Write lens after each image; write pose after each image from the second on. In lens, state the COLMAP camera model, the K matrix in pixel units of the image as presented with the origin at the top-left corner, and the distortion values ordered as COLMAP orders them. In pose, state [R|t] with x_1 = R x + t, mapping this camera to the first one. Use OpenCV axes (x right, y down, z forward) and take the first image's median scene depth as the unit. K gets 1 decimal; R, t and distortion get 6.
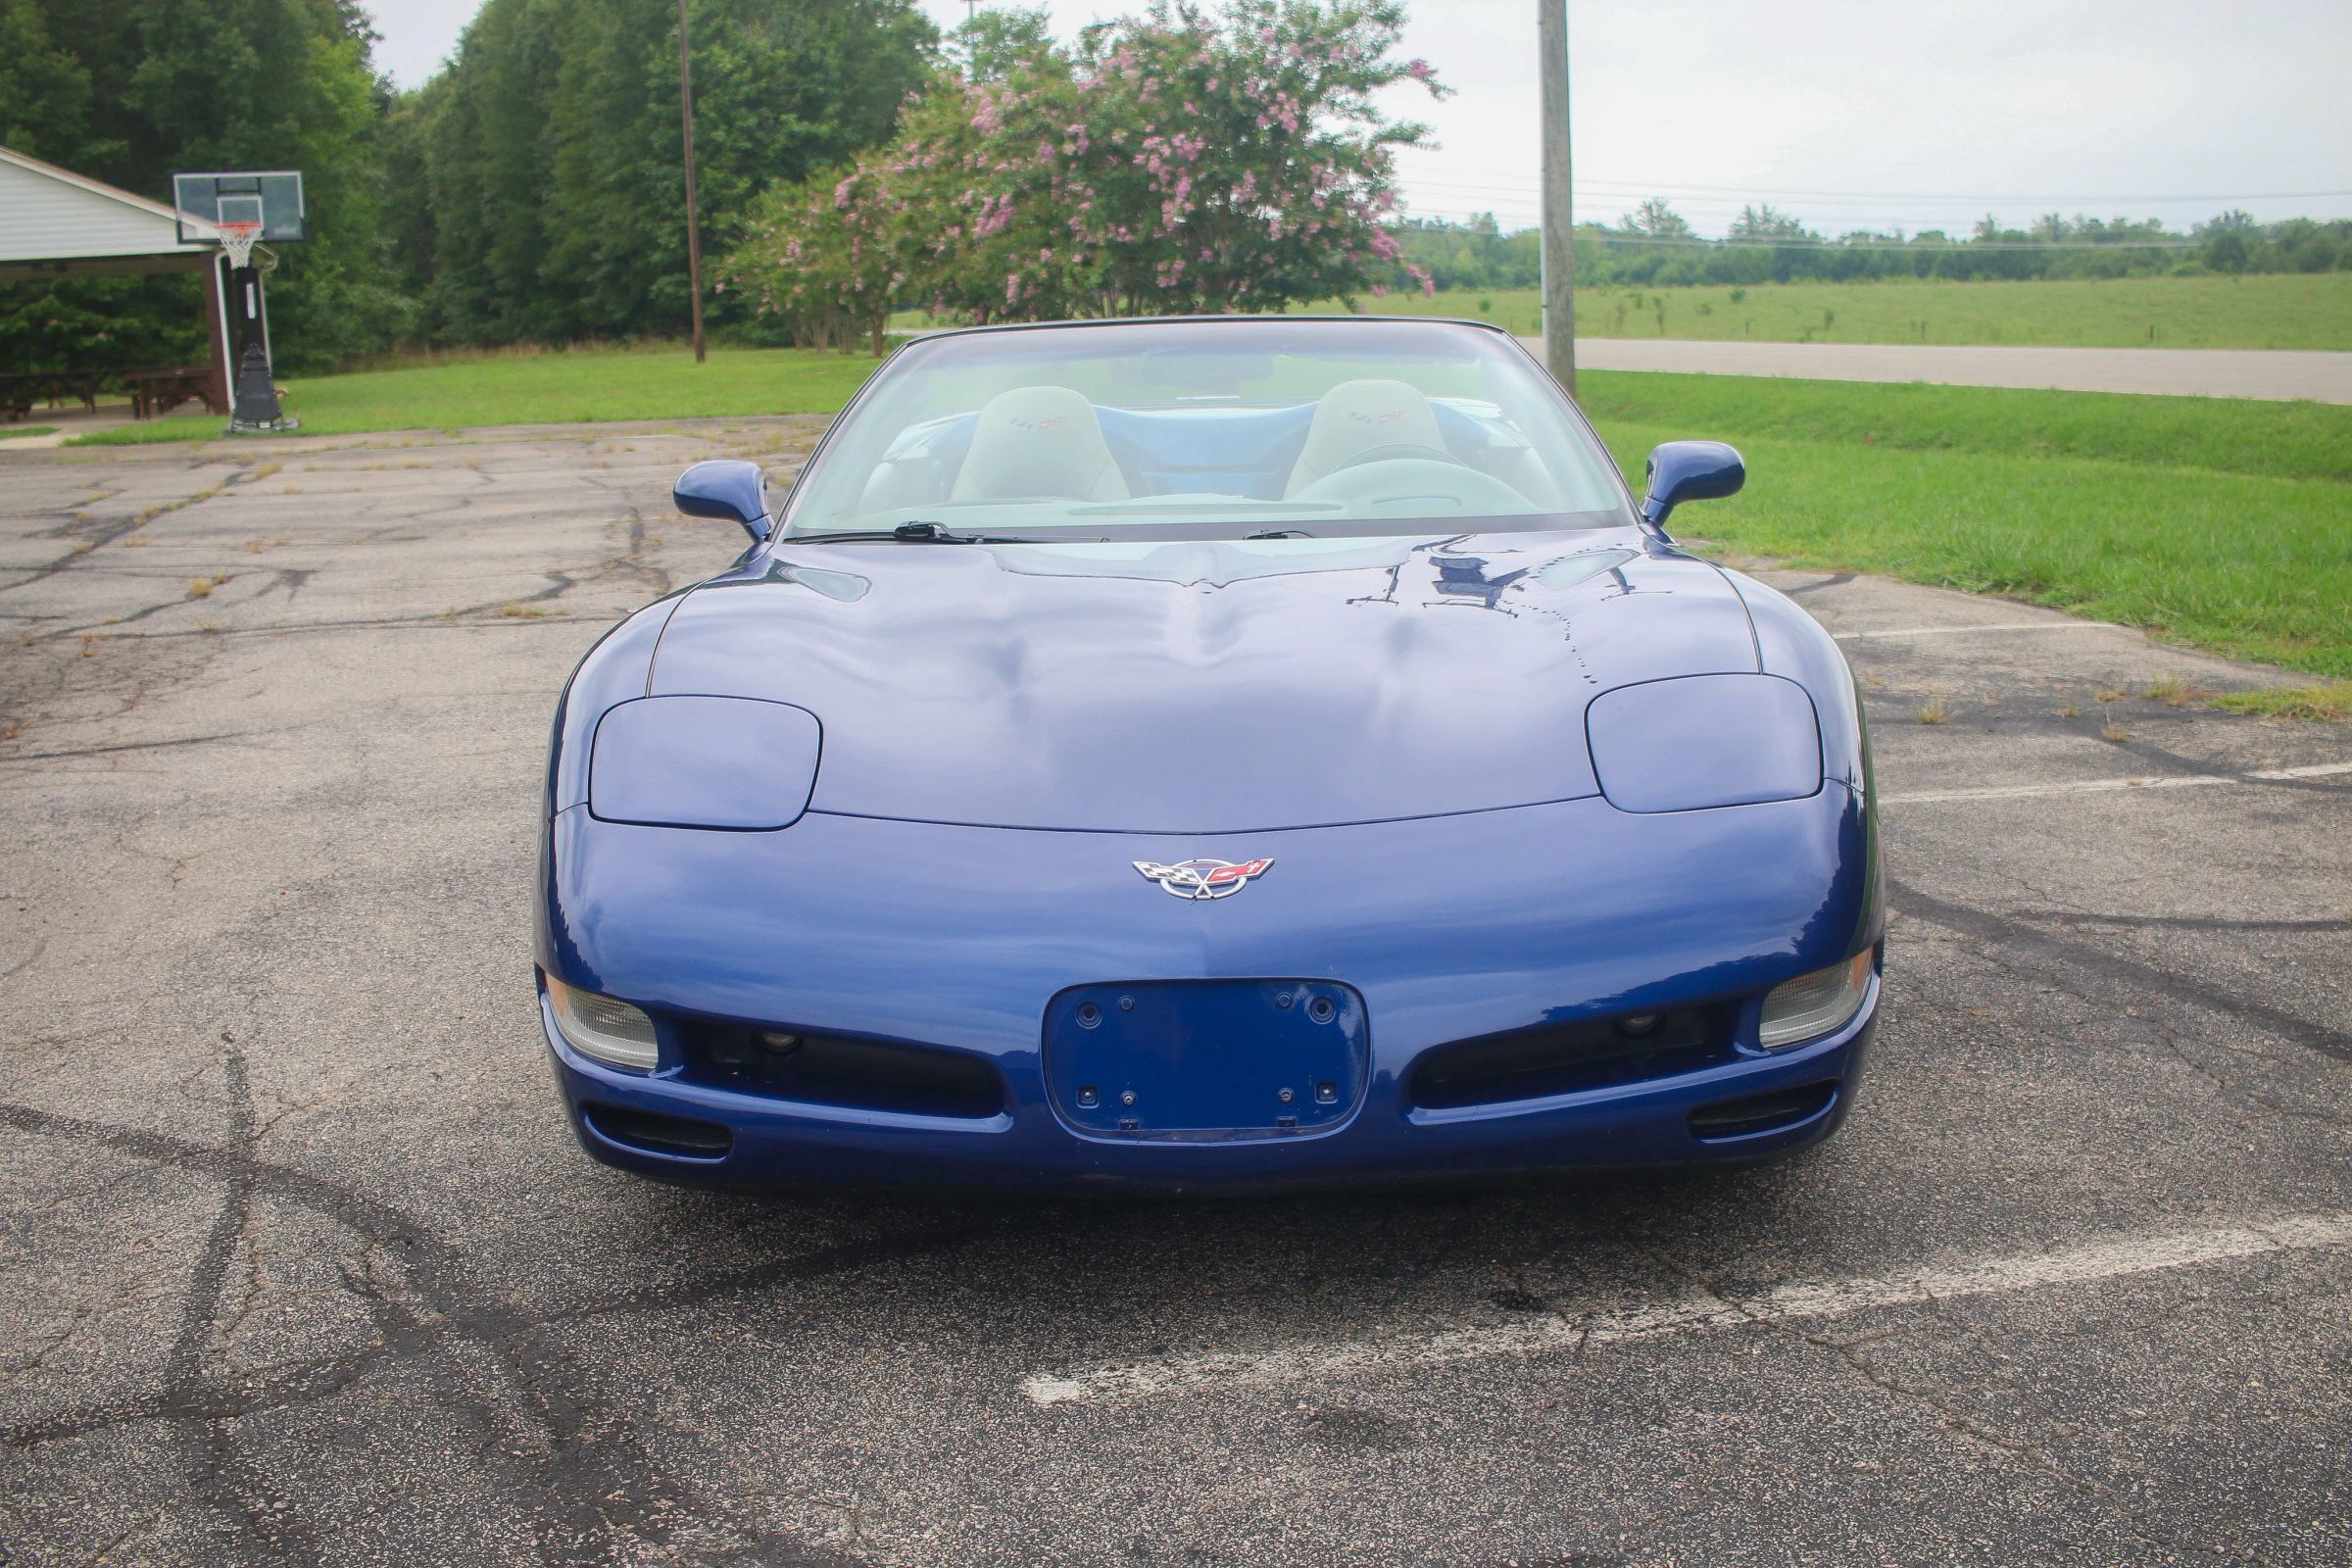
lens RADIAL K [[2594.7, 0, 1176.0], [0, 2594.7, 784.0], [0, 0, 1]] dist [-0.133204, 0.150072]
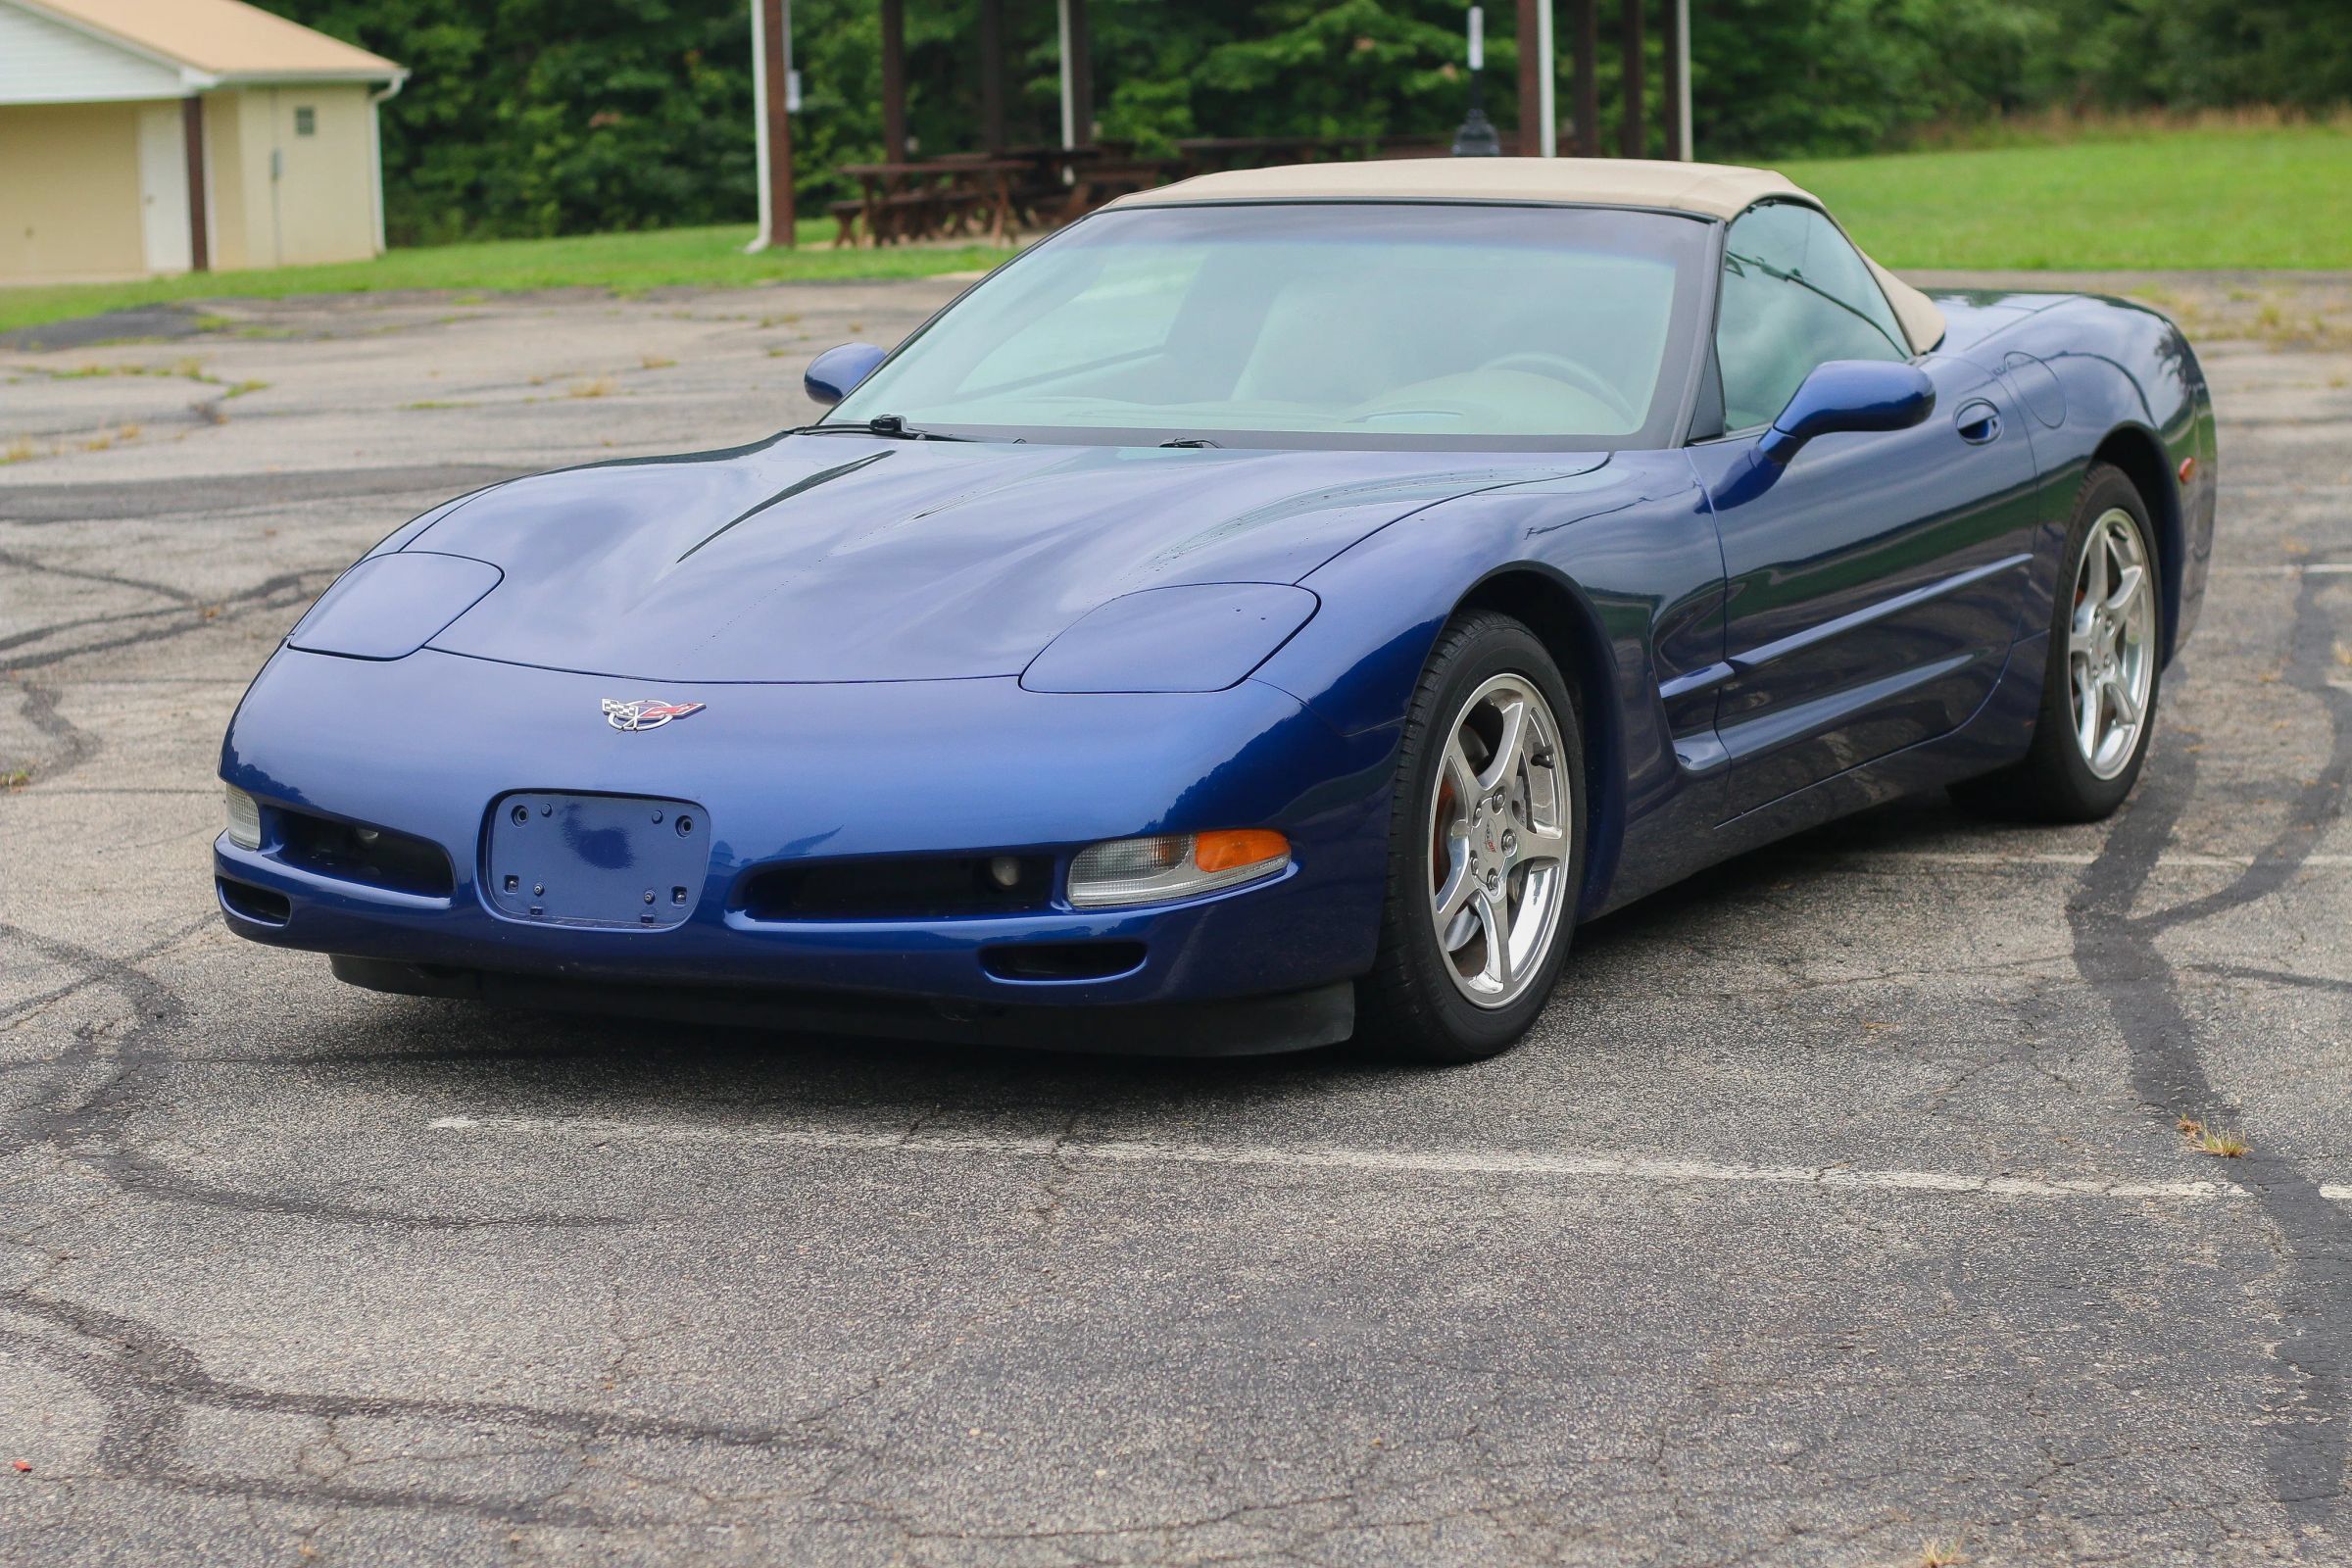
lens RADIAL K [[5423.0, 0, 1176.0], [0, 5423.0, 784.0], [0, 0, 1]] dist [-0.078049, -0.121134]
pose [[0.889687, 0.070901, -0.451033, 0.055856], [-0.090059, 0.995712, -0.021122, 0.004101], [0.447601, 0.059412, 0.892257, -0.045056]]
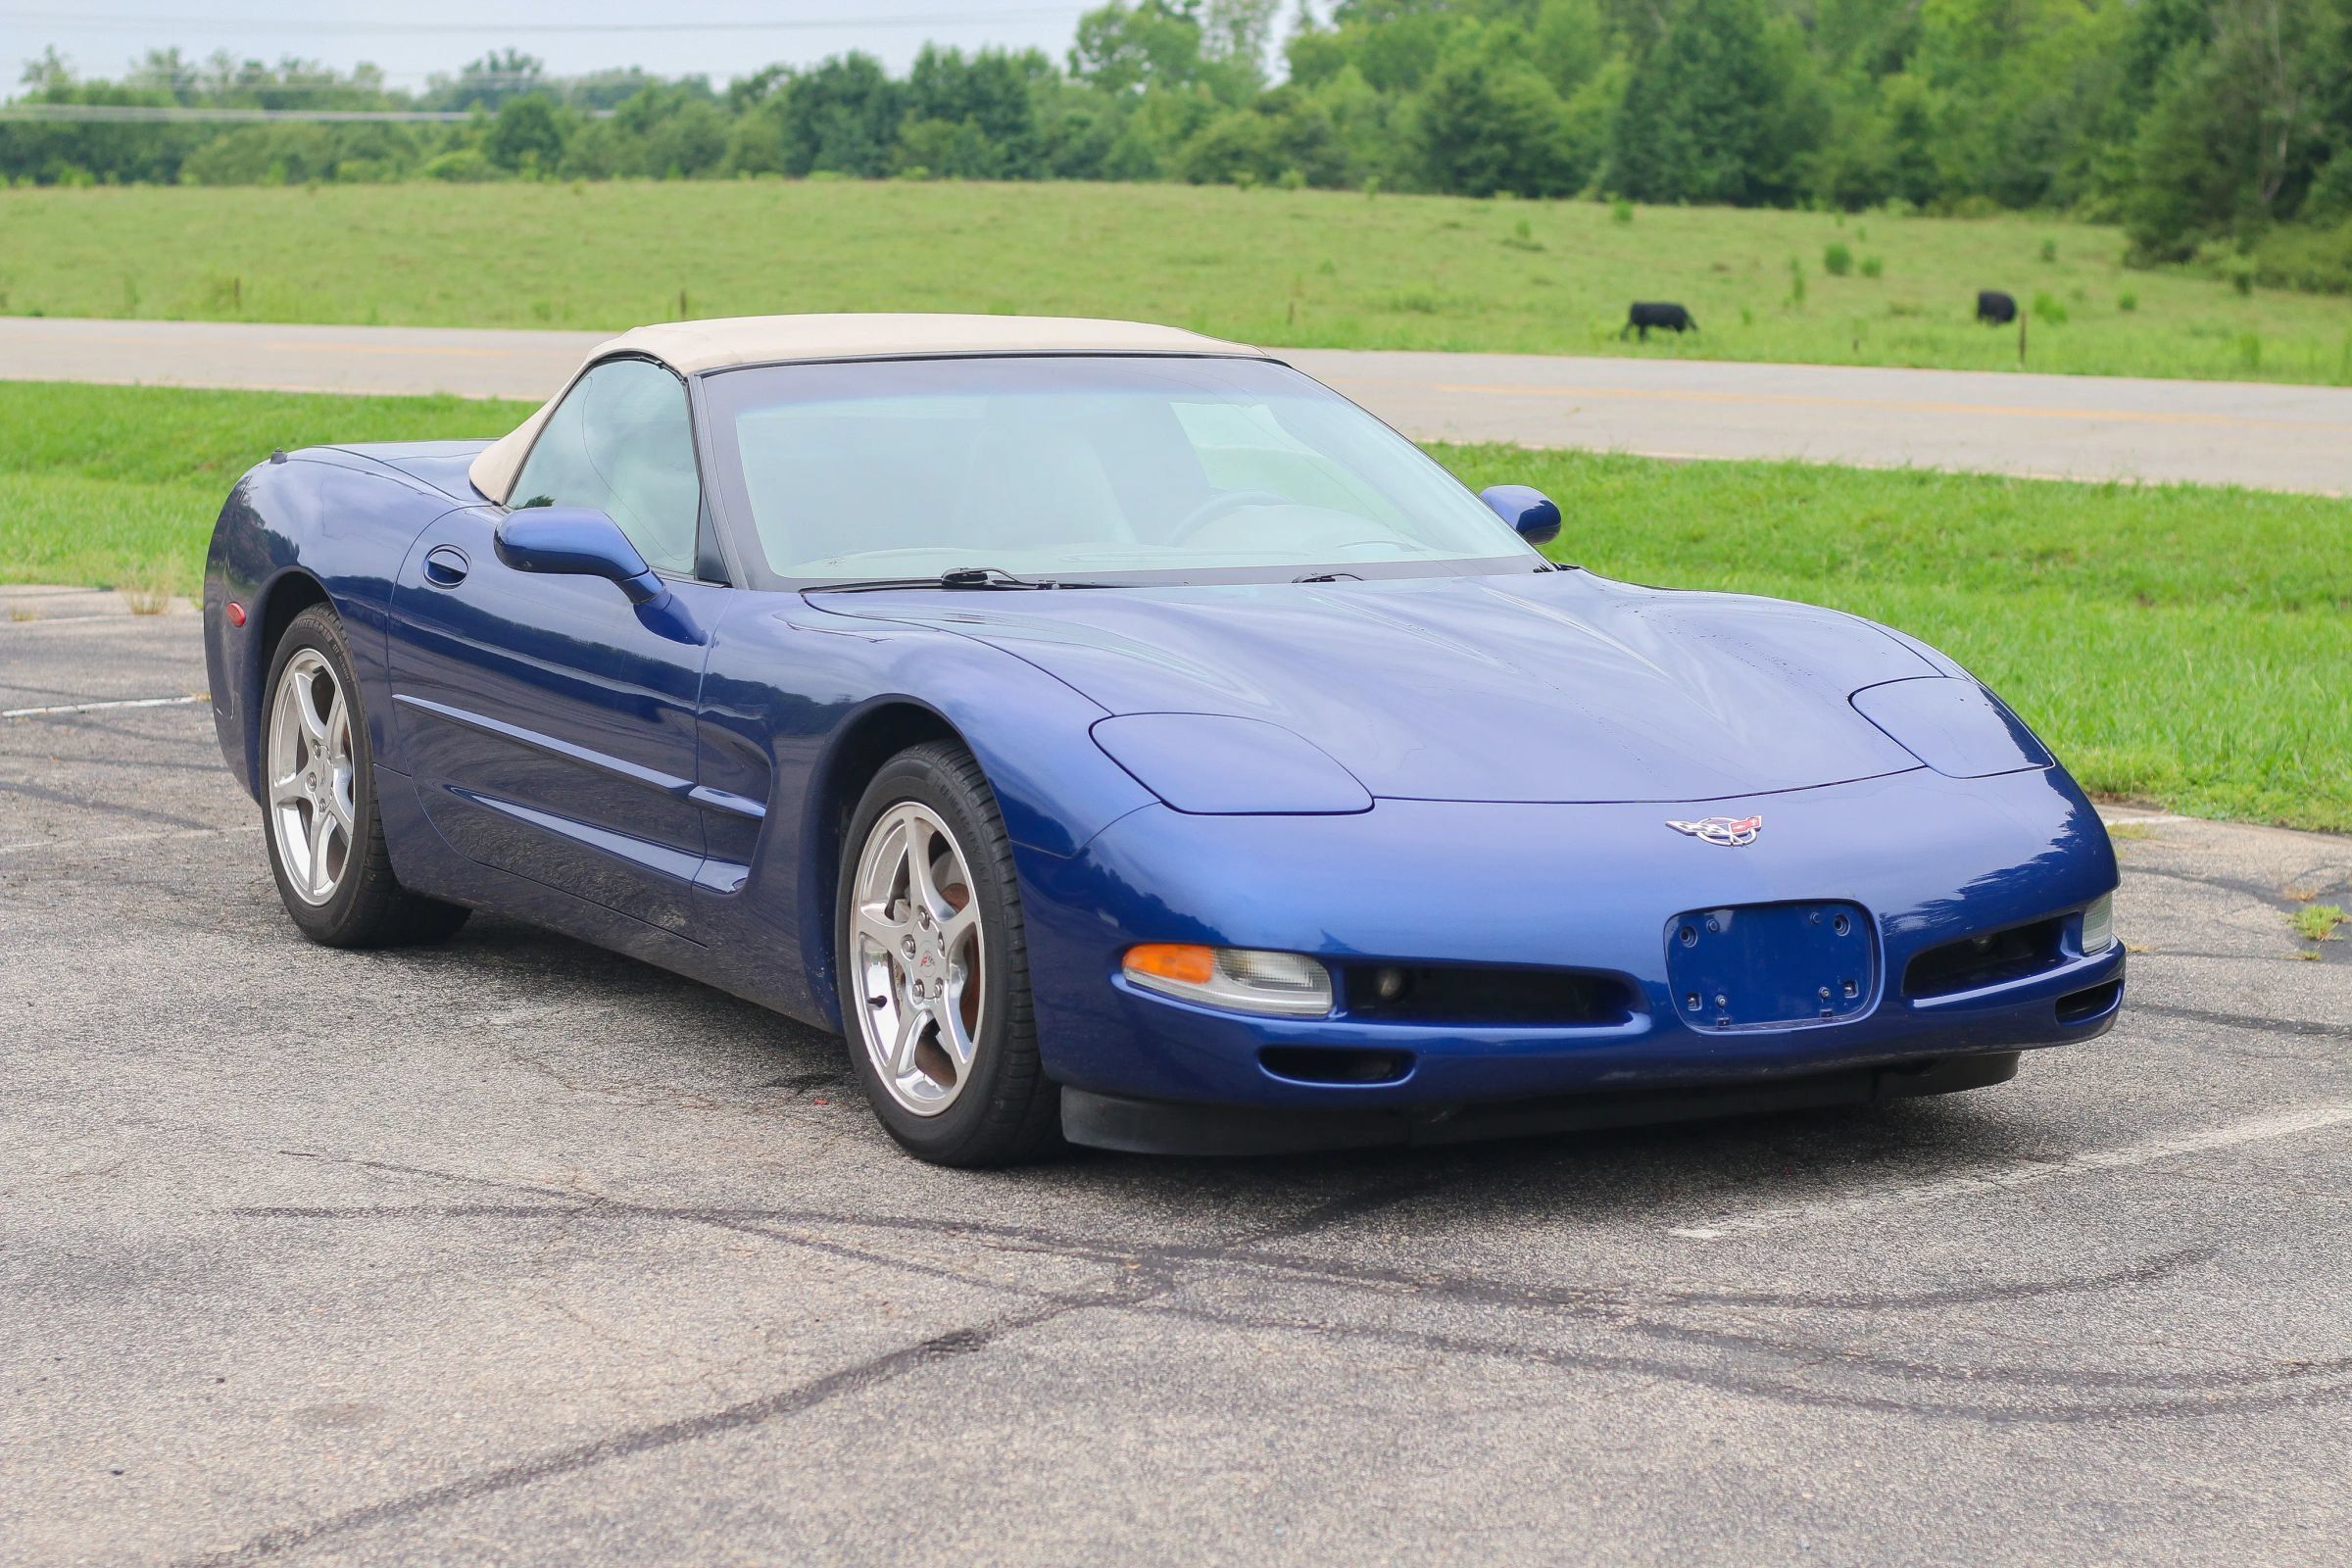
lens RADIAL K [[5414.7, 0, 1143.0], [0, 5414.7, 792.7], [0, 0, 1]] dist [-0.093082, 0.210225]
pose [[0.874406, -0.025879, 0.484505, -0.062484], [0.064335, 0.995943, -0.062911, 0.006847], [-0.480912, 0.086180, 0.872523, -0.047426]]
